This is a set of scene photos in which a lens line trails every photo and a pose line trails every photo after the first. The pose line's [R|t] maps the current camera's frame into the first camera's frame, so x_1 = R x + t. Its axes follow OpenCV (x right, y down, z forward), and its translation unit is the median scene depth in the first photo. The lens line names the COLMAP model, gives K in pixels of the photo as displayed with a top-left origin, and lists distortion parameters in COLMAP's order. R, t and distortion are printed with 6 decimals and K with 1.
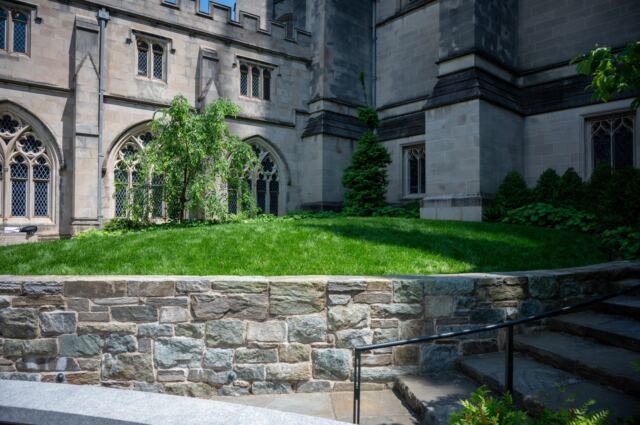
lens RADIAL K [[406.2, 0, 322.0], [0, 406.2, 208.2], [0, 0, 1]] dist [-0.003123, -0.001128]
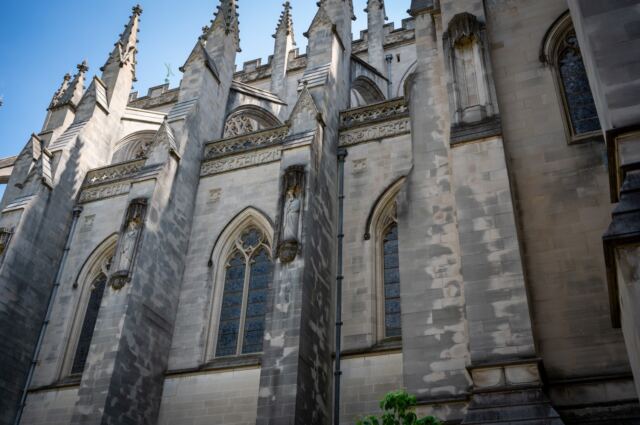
lens RADIAL K [[665.5, 0, 322.0], [0, 665.5, 215.6], [0, 0, 1]] dist [0.011656, 0.000000]
pose [[0.900537, 0.264739, 0.344886, 0.149488], [-0.049565, 0.850583, -0.523500, -0.064093], [-0.431945, 0.454337, 0.779103, -0.804193]]
